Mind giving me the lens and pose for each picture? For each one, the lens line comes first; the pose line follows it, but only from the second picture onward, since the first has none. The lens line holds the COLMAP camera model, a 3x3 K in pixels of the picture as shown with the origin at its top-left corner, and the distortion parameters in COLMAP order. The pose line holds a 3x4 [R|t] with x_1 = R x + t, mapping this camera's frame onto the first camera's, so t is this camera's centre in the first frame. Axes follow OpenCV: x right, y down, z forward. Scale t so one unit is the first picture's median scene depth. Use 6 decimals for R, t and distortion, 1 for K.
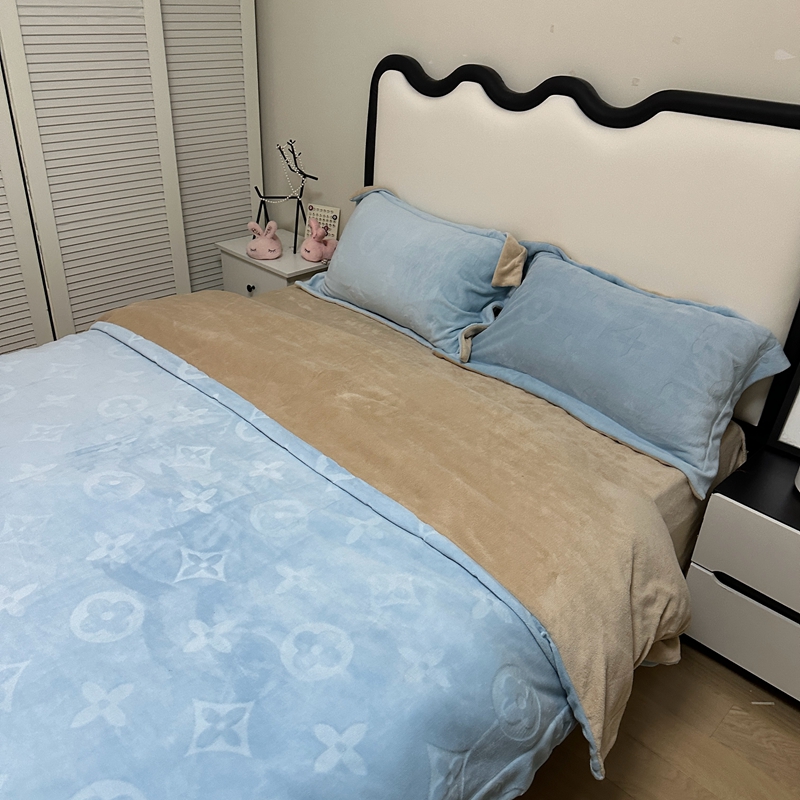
lens RADIAL K [[751.5, 0, 400.0], [0, 751.5, 400.0], [0, 0, 1]] dist [0.154343, -0.320879]
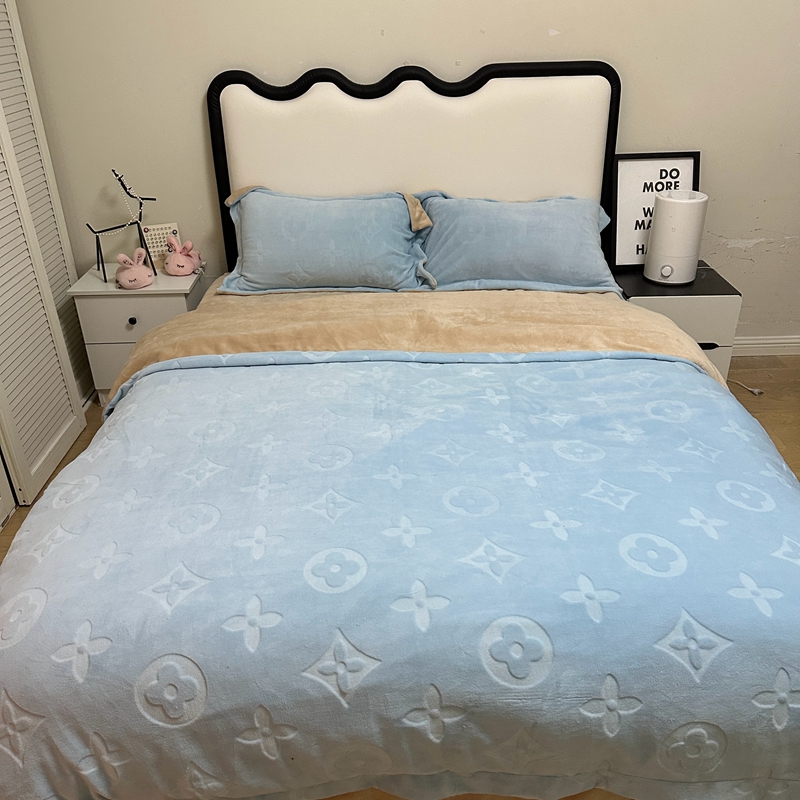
lens RADIAL K [[734.7, 0, 396.9], [0, 734.7, 409.6], [0, 0, 1]] dist [0.162169, -0.379641]
pose [[0.697305, -0.391773, 0.600233, -0.774601], [0.384954, 0.911081, 0.147454, -0.068869], [-0.604629, 0.128241, 0.786115, 0.051319]]
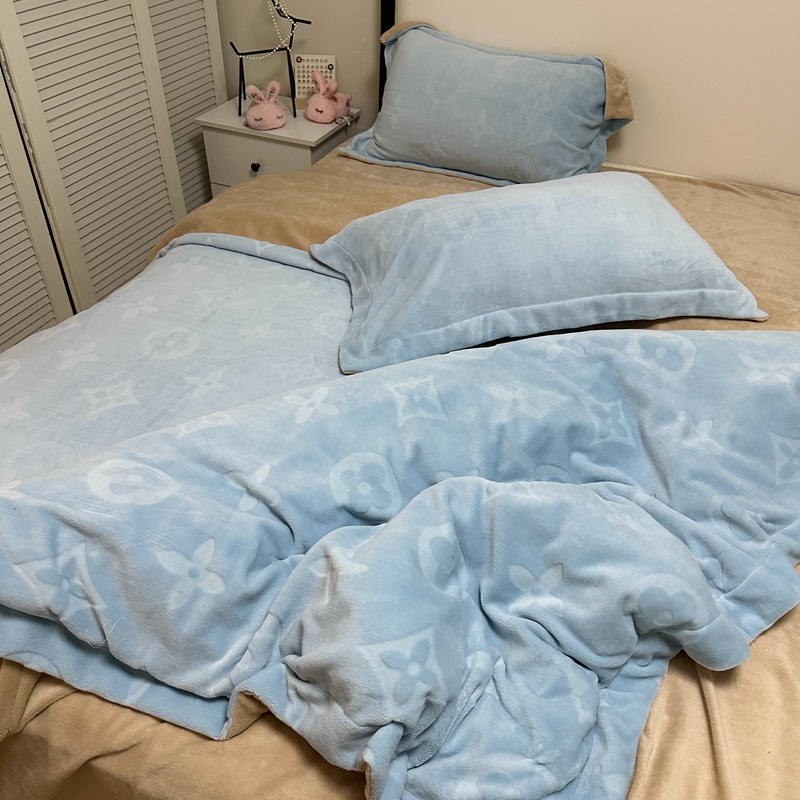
lens RADIAL K [[734.7, 0, 396.9], [0, 734.7, 409.6], [0, 0, 1]] dist [0.162169, -0.379641]
pose [[0.937992, -0.241397, 0.248793, -0.427589], [0.185647, 0.955902, 0.227565, -0.061354], [-0.292755, -0.167266, 0.941444, 0.139286]]
